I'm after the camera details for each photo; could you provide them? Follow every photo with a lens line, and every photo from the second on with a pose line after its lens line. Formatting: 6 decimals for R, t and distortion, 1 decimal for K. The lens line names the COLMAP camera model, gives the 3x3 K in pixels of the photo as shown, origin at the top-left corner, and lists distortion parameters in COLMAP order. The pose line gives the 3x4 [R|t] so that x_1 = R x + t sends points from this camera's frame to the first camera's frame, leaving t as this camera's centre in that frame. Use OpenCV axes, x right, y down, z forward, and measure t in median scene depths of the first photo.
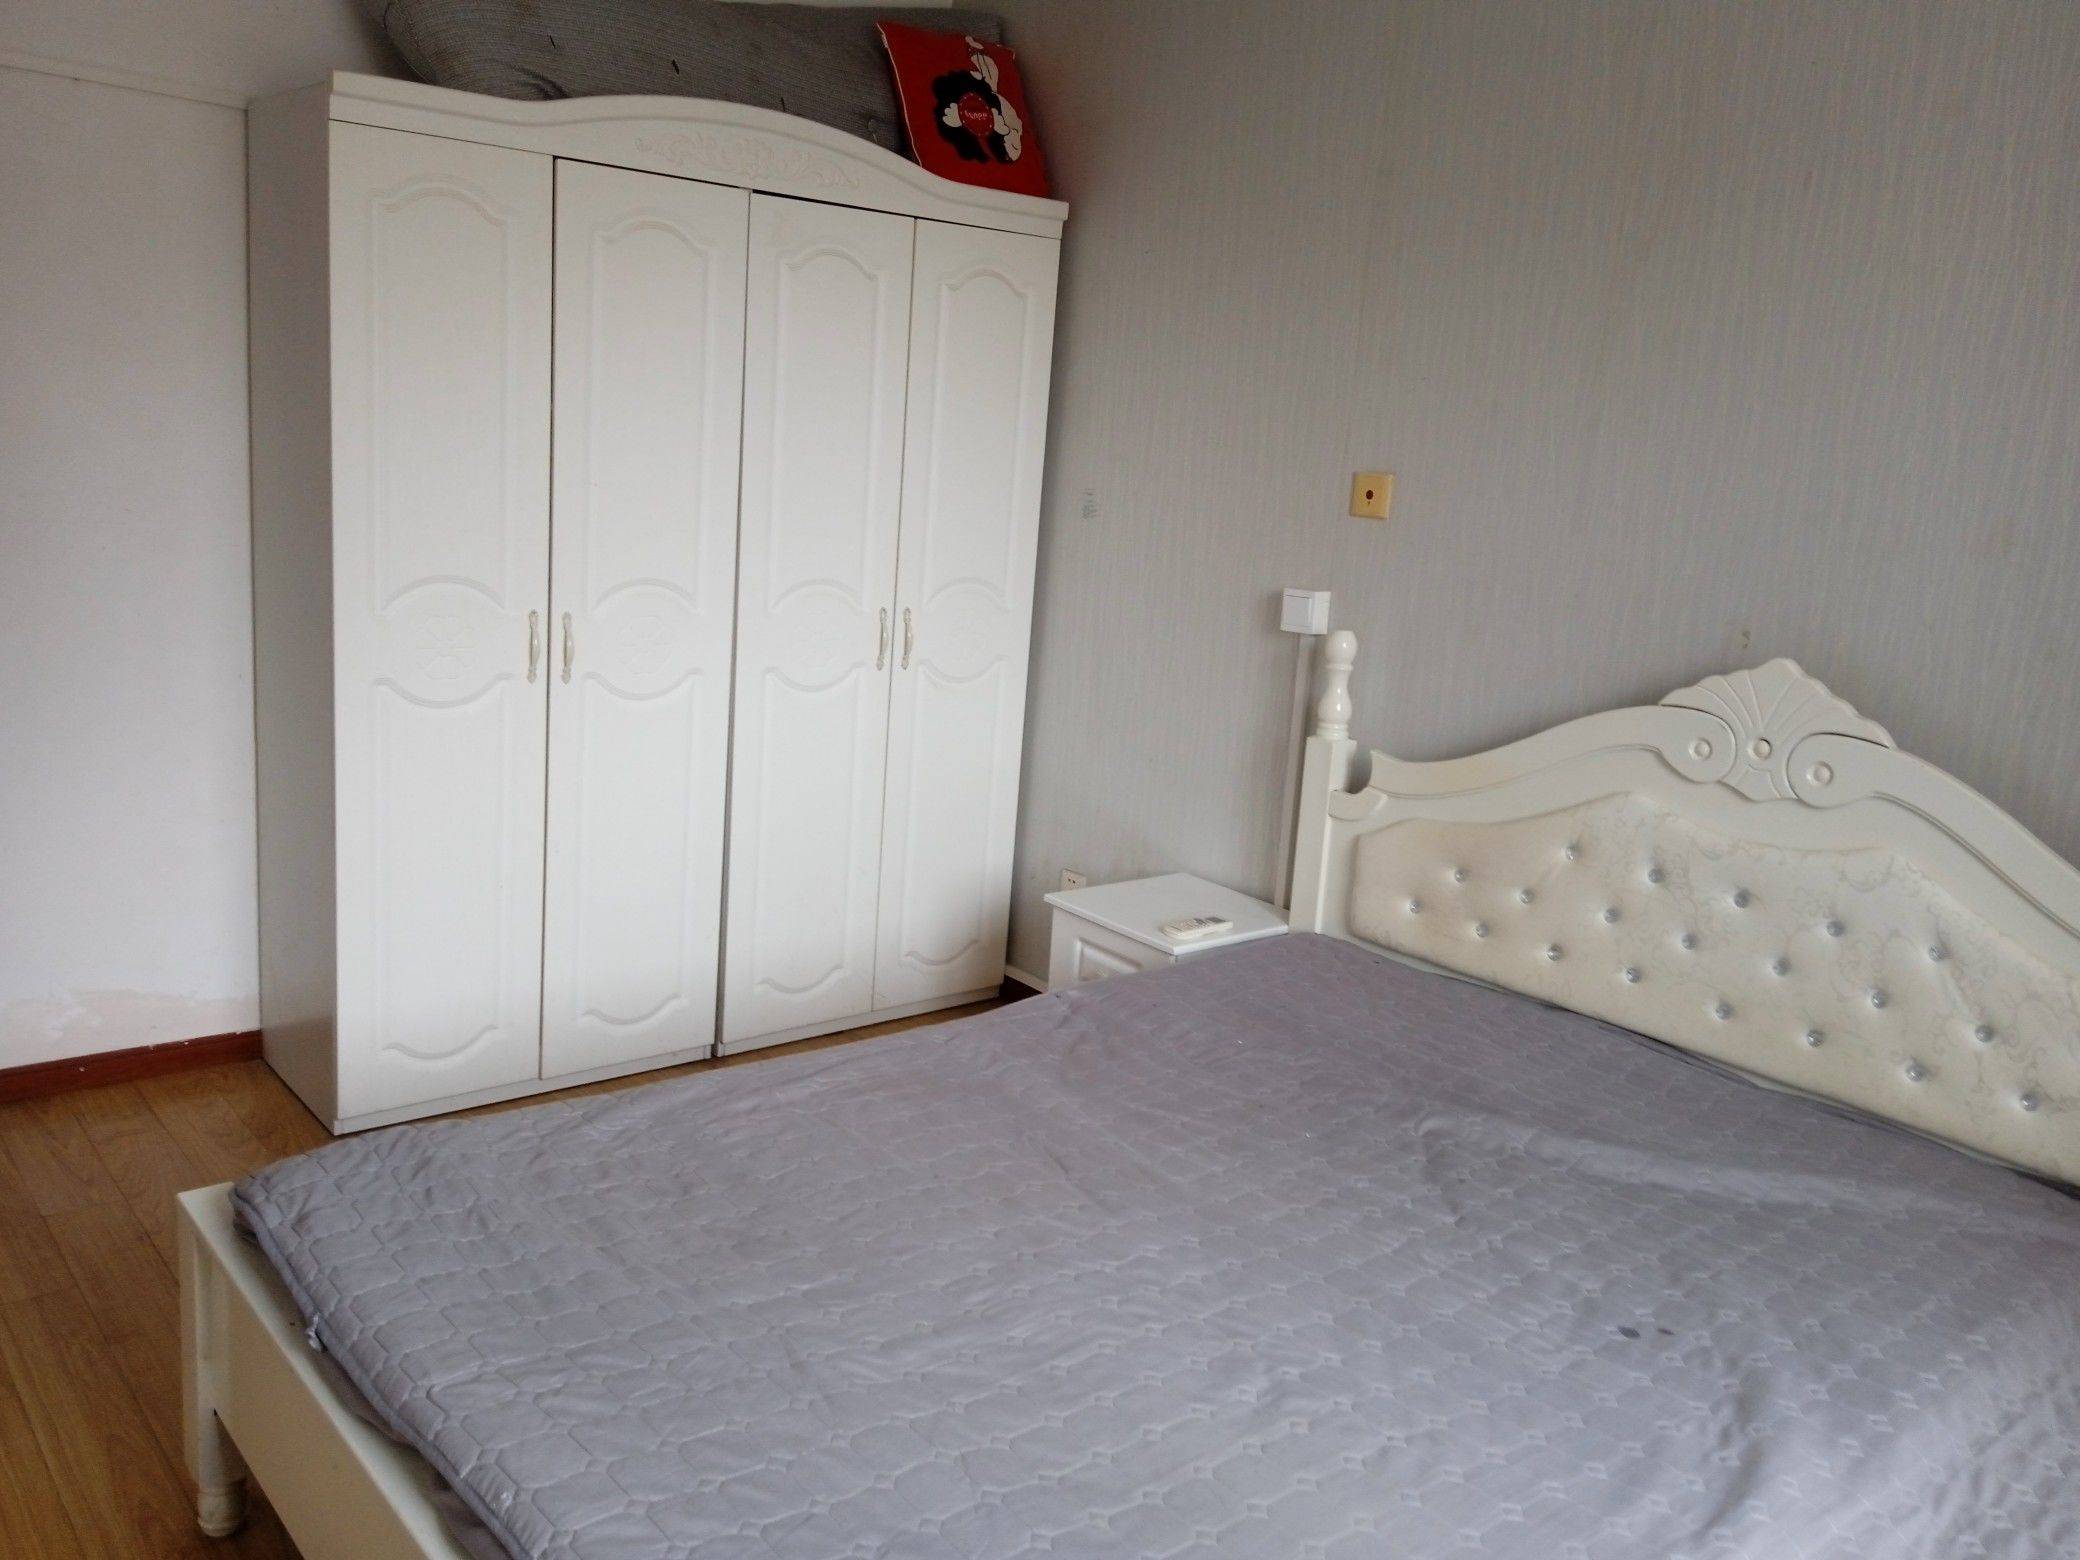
lens RADIAL K [[1732.9, 0, 1039.6], [0, 1732.9, 784.6], [0, 0, 1]] dist [0.091946, -0.001359]
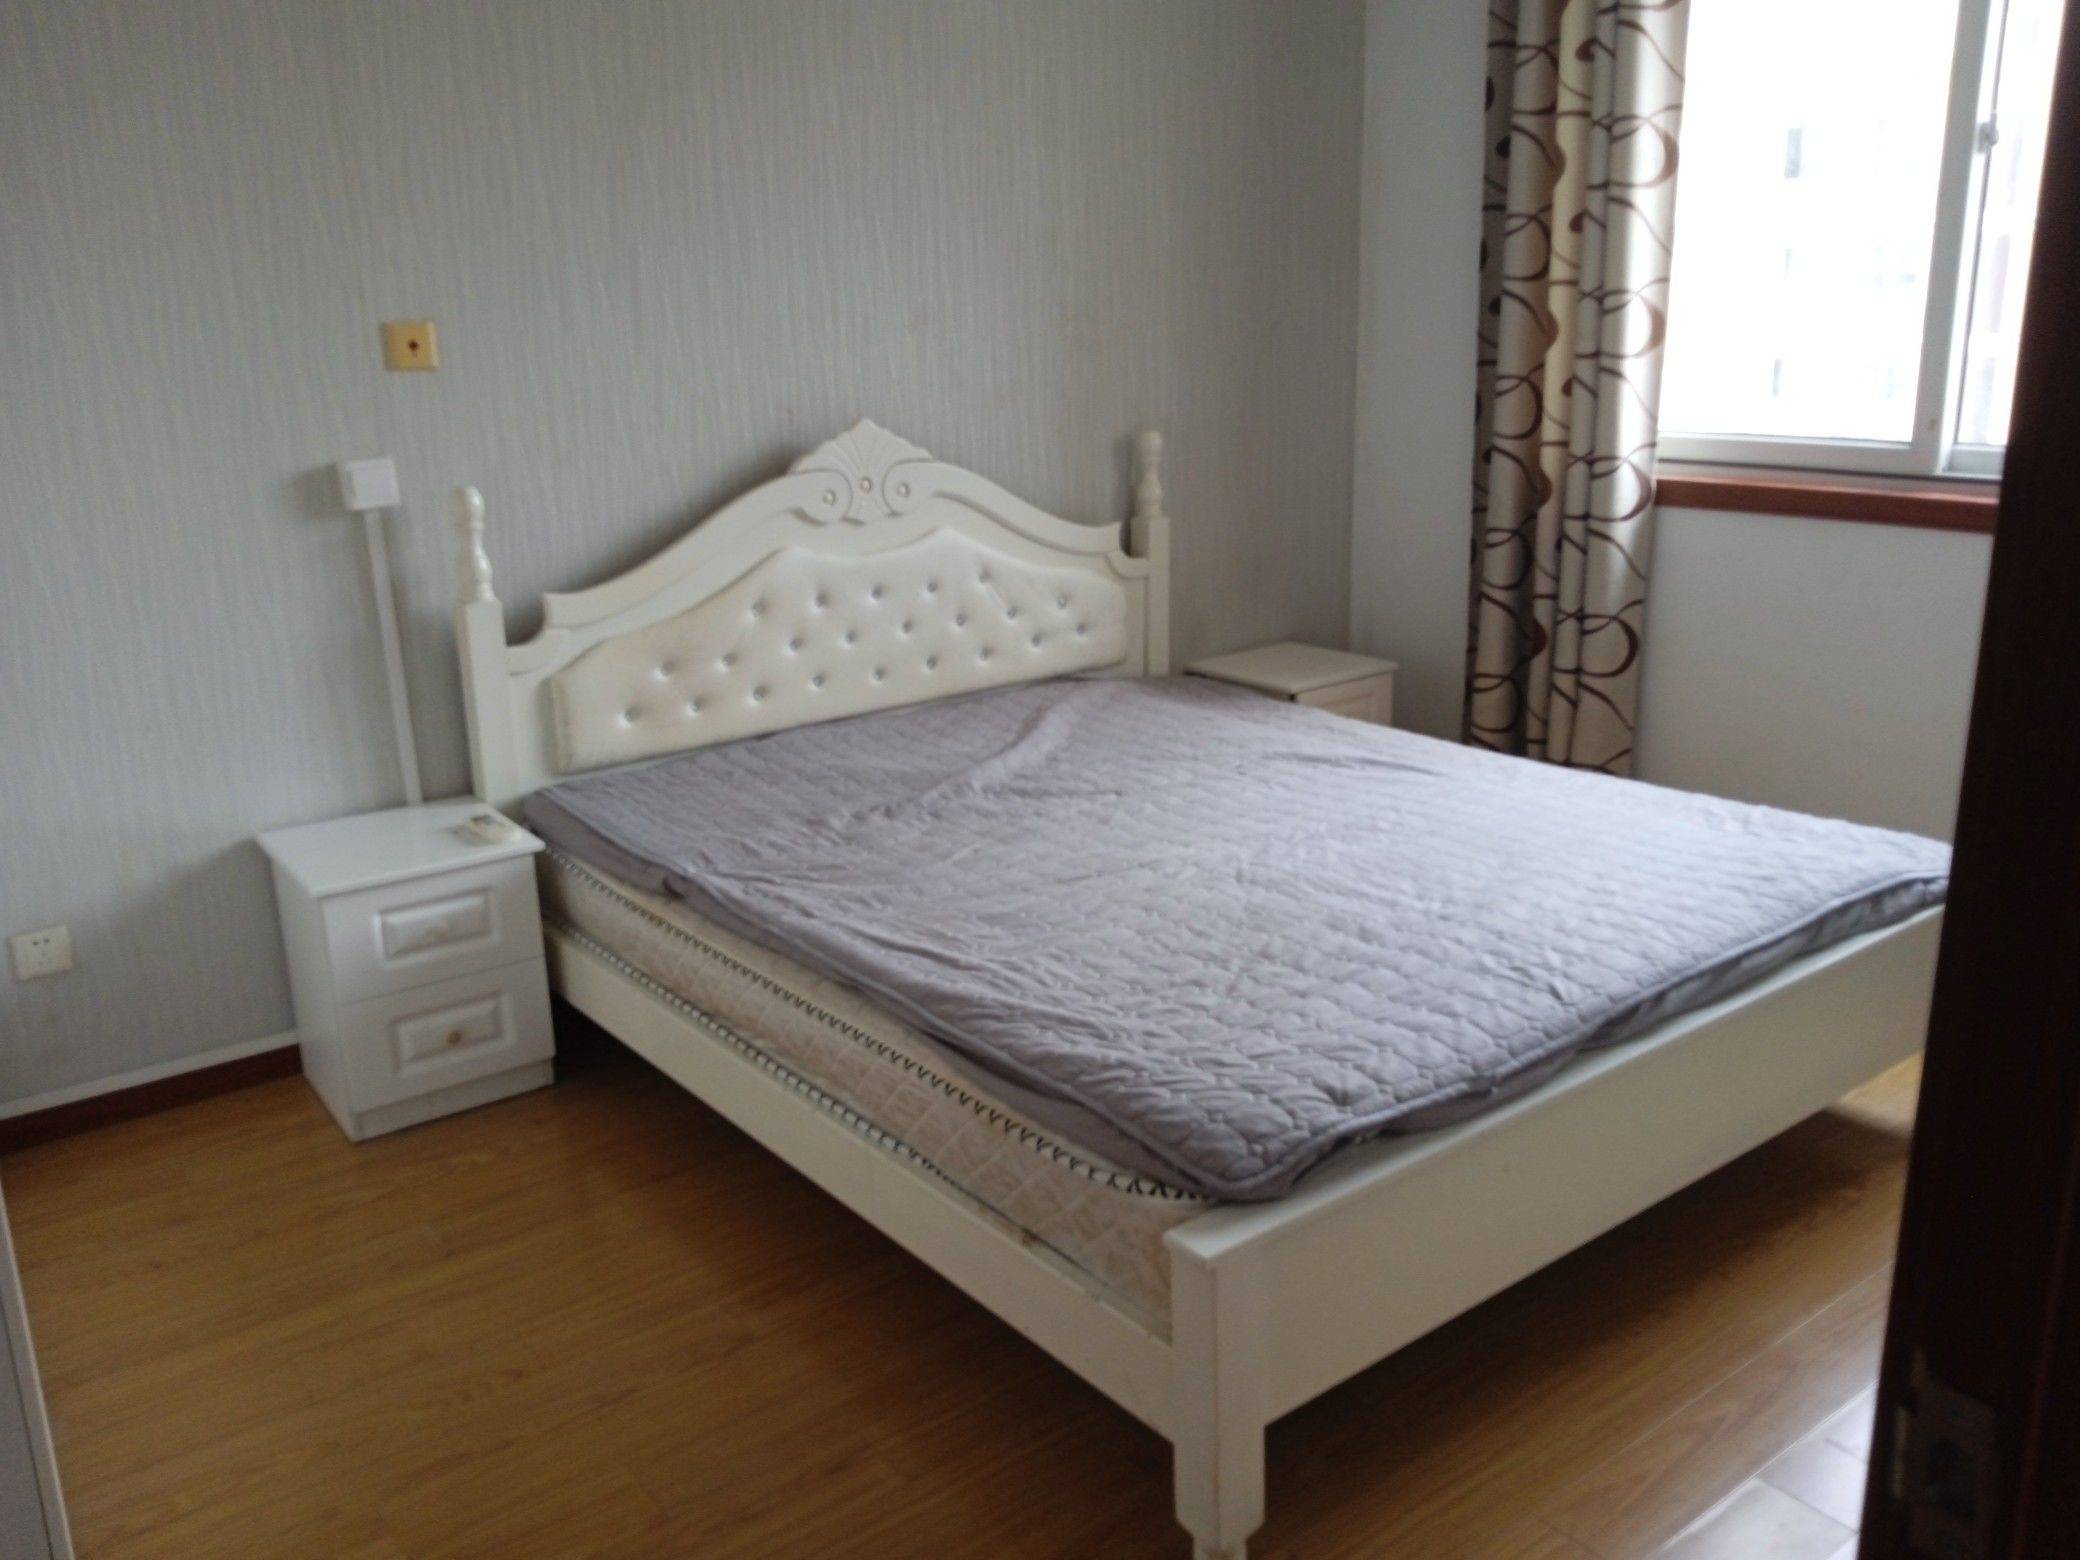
lens RADIAL K [[1732.9, 0, 1042.8], [0, 1732.9, 777.0], [0, 0, 1]] dist [0.091946, -0.001359]
pose [[0.021798, -0.329472, 0.943914, -0.886405], [0.243771, 0.917394, 0.314585, -0.189078], [-0.969588, 0.223241, 0.100313, 0.695363]]
